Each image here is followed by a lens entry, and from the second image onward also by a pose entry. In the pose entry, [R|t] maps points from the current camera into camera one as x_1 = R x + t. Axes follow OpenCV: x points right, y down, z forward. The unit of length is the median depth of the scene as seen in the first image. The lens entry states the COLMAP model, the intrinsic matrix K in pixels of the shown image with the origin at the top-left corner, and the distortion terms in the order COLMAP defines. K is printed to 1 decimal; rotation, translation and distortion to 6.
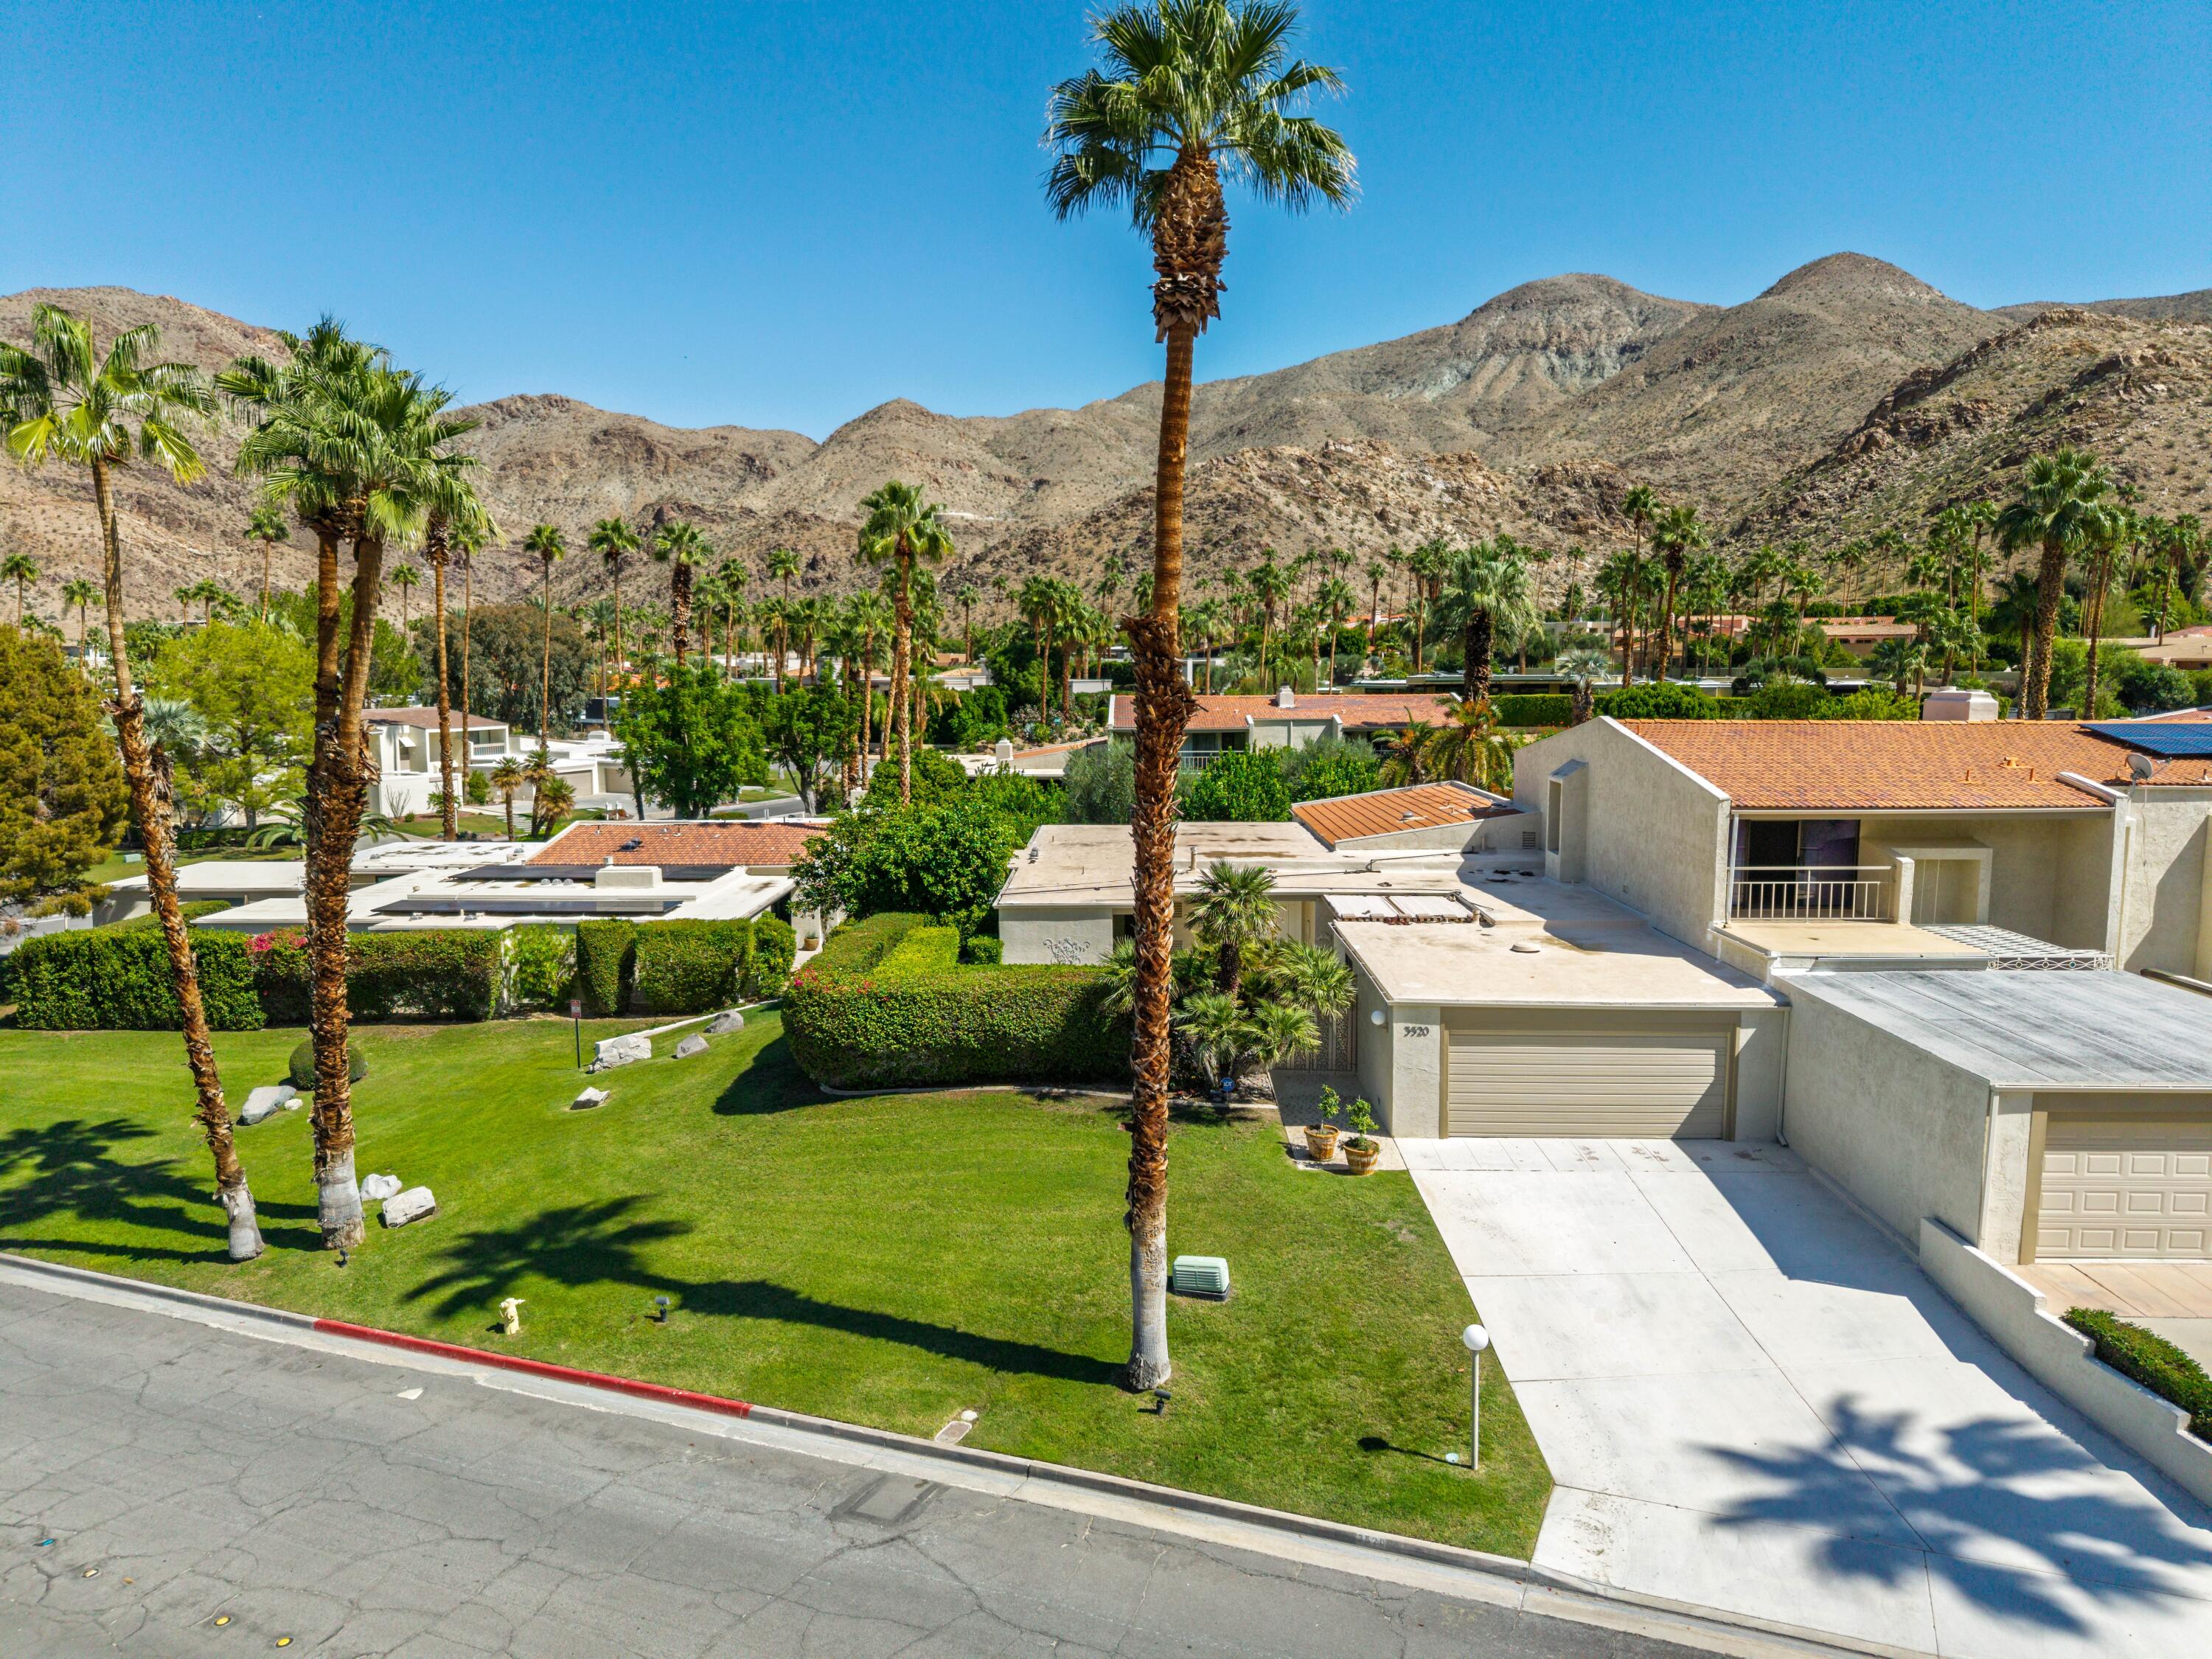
lens RADIAL K [[1519.9, 0, 1097.6], [0, 1519.9, 898.9], [0, 0, 1]] dist [0.008236, -0.001070]
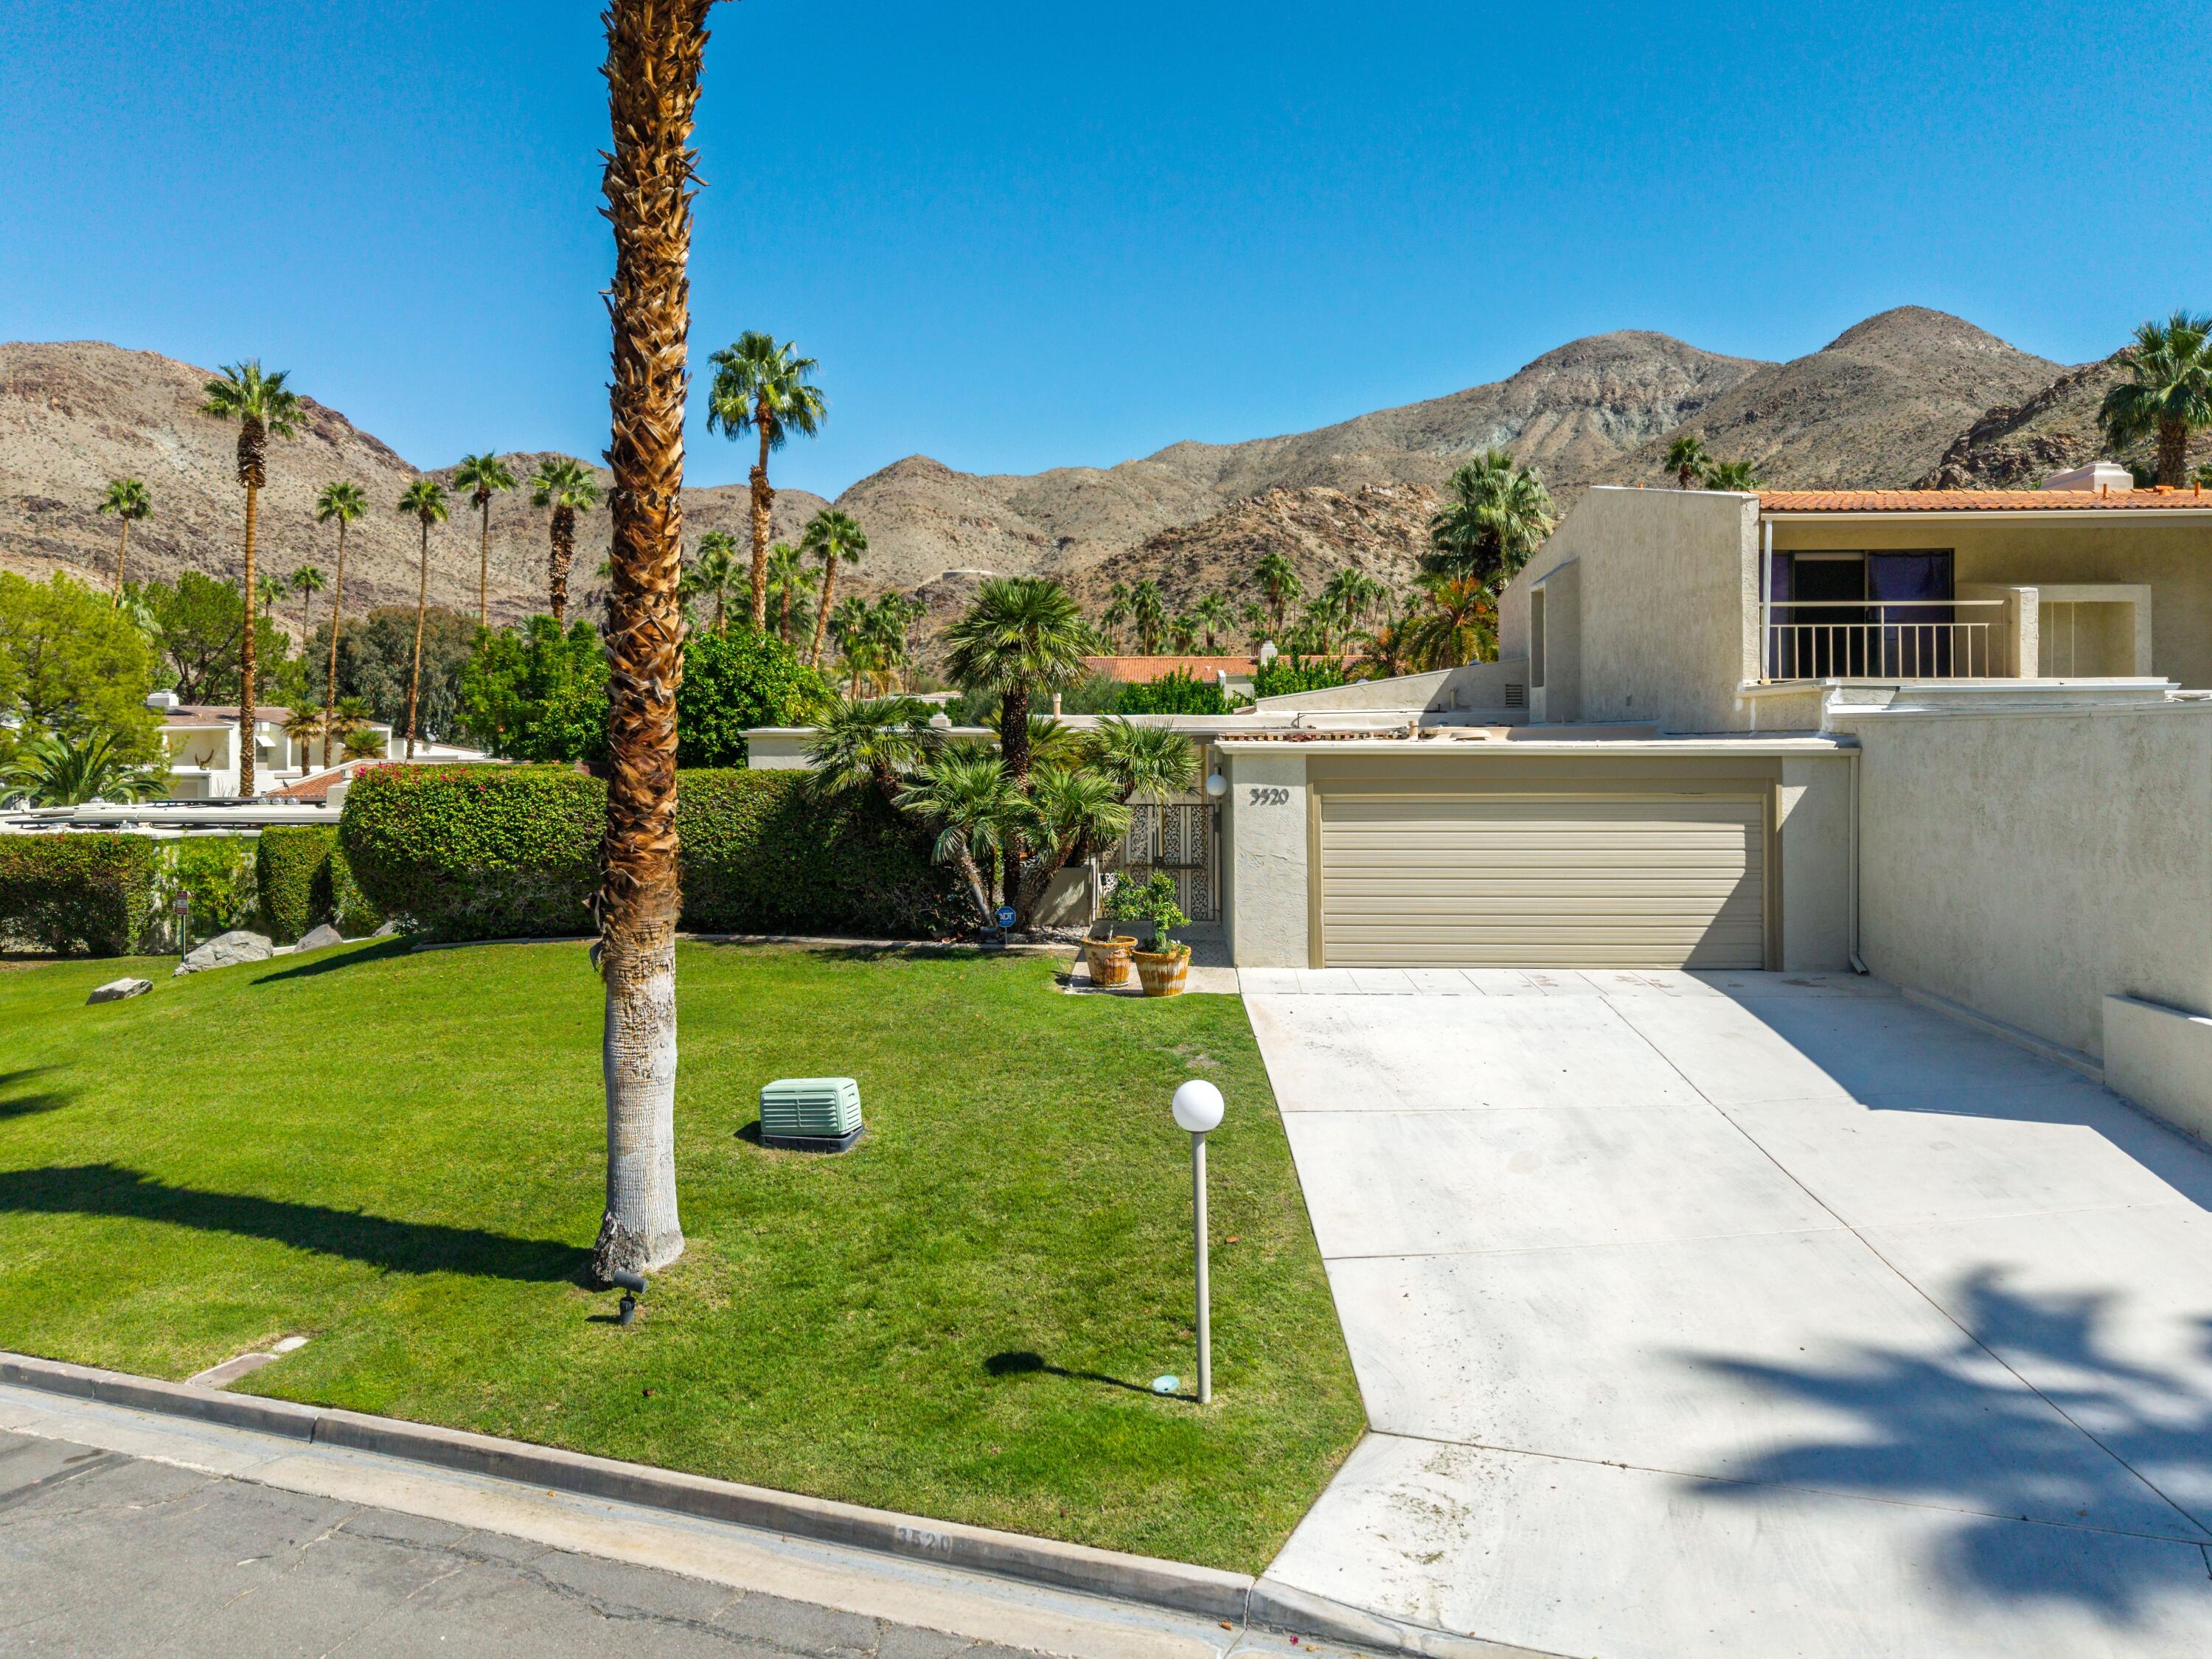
lens RADIAL K [[1663.7, 0, 1129.7], [0, 1663.7, 765.1], [0, 0, 1]] dist [0.022456, -0.023534]
pose [[0.999998, 0.000862, 0.001607, 0.037221], [-0.000639, 0.990981, -0.134002, 0.041472], [-0.001708, 0.134001, 0.990980, 0.077527]]
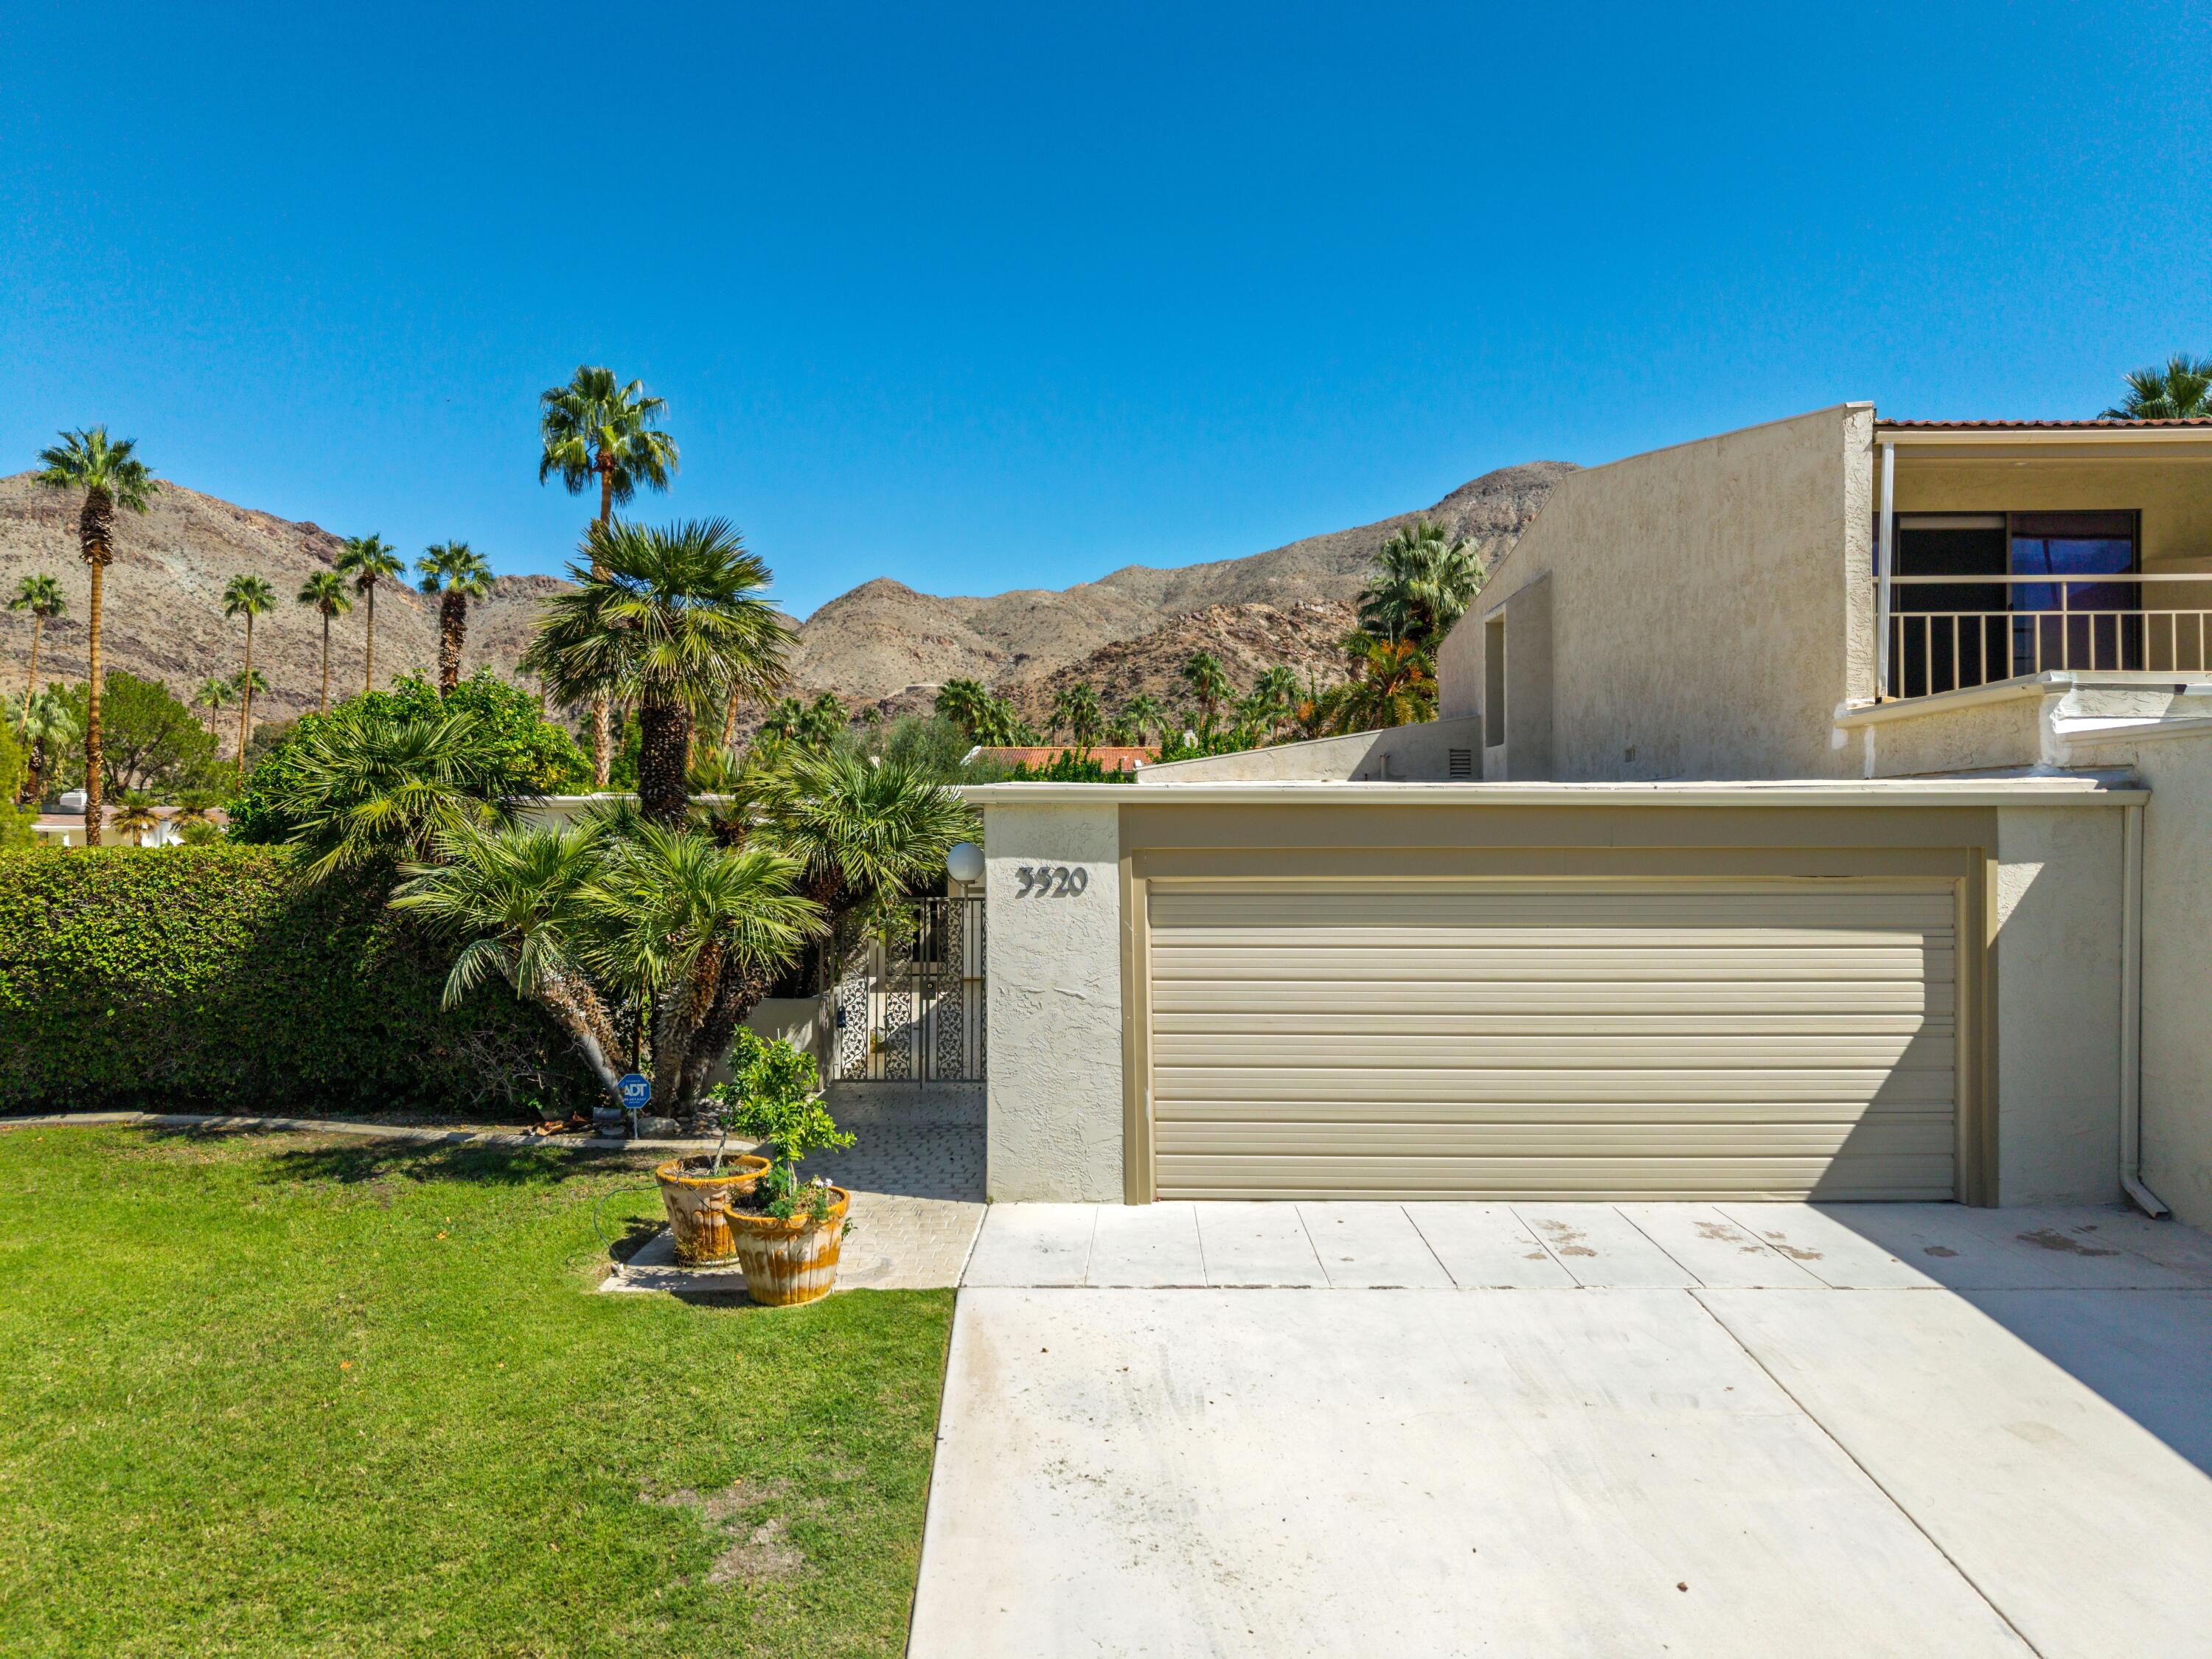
lens RADIAL K [[1541.9, 0, 1103.1], [0, 1541.9, 881.7], [0, 0, 1]] dist [0.026822, -0.028668]
pose [[0.999880, -0.001569, 0.015405, 0.053556], [0.003468, 0.992277, -0.123997, 0.032262], [-0.015092, 0.124036, 0.992163, 0.162476]]
